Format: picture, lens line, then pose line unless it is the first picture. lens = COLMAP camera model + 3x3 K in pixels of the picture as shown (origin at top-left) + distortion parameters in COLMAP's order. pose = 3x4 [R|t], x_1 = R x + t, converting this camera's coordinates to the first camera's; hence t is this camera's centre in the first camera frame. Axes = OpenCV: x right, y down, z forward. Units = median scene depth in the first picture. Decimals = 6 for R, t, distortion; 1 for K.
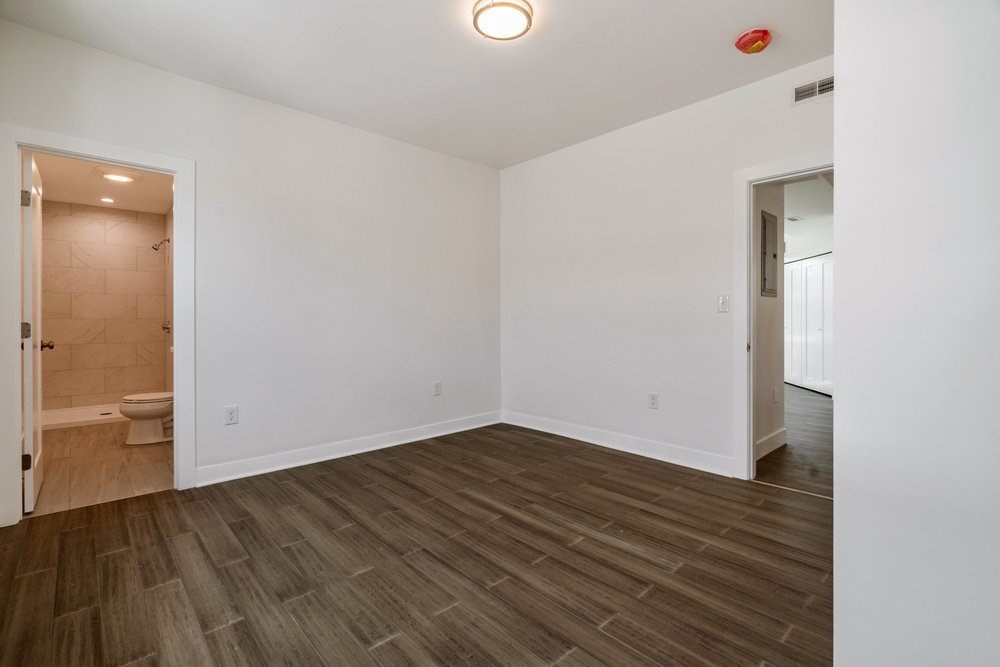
lens RADIAL K [[459.8, 0, 504.4], [0, 459.8, 319.1], [0, 0, 1]] dist [-0.002186, -0.000249]
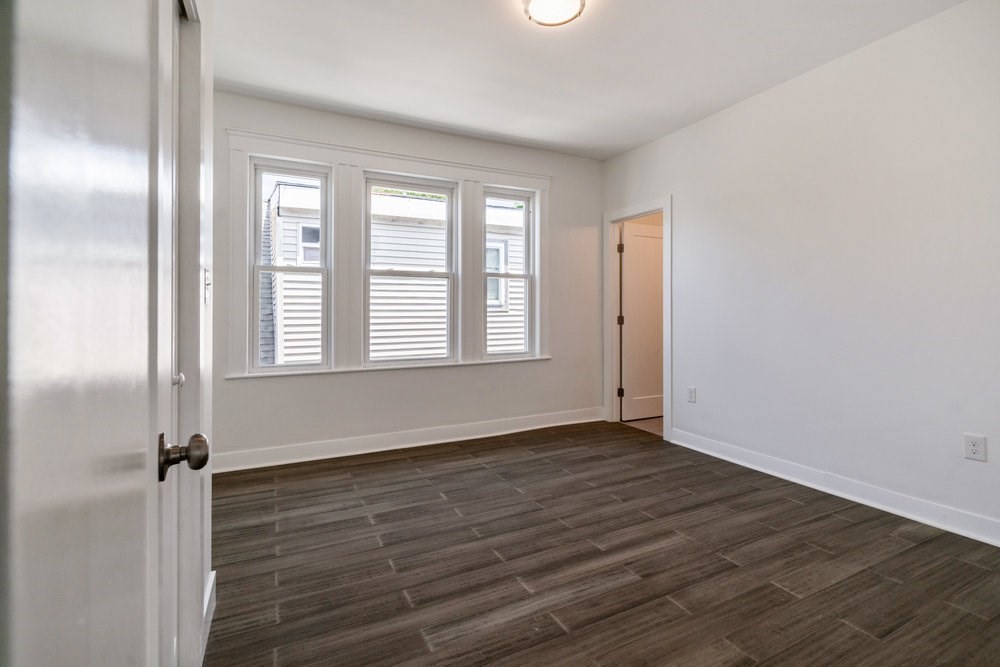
lens RADIAL K [[458.2, 0, 498.7], [0, 458.2, 311.3], [0, 0, 1]] dist [-0.002571, -0.000087]
pose [[-0.286884, -0.002663, -0.957962, 0.994731], [0.004327, 0.999982, -0.004076, -0.008165], [0.957956, -0.005314, -0.286867, 1.232574]]
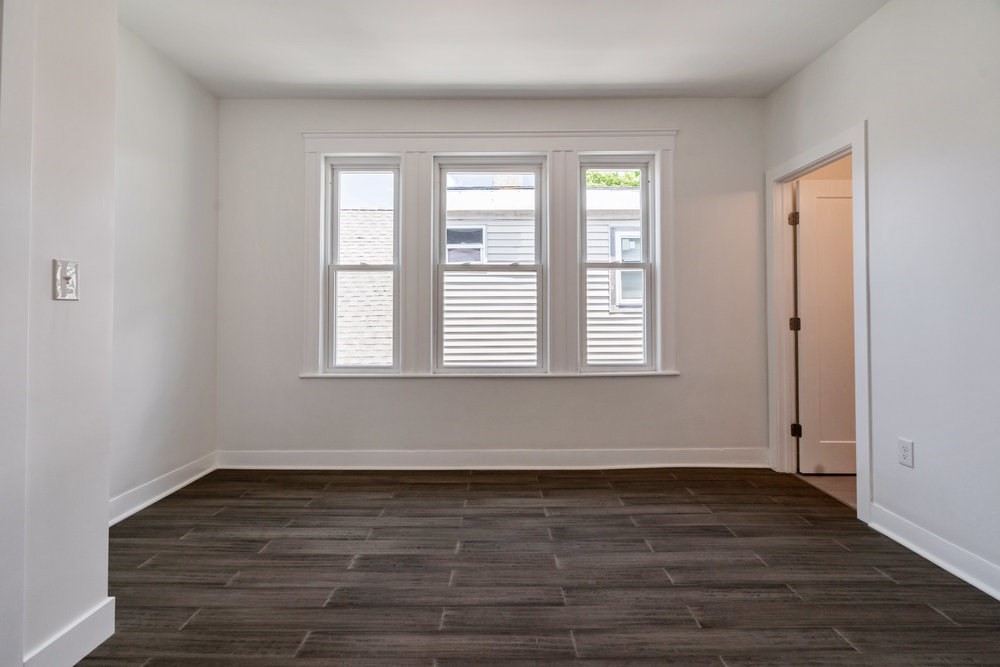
lens RADIAL K [[456.2, 0, 499.2], [0, 456.2, 306.0], [0, 0, 1]] dist [-0.001940, 0.000000]
pose [[-0.683345, -0.013691, -0.729967, 0.483570], [0.002477, 0.999775, -0.021070, -0.001863], [0.730091, -0.016207, -0.683157, 1.466194]]
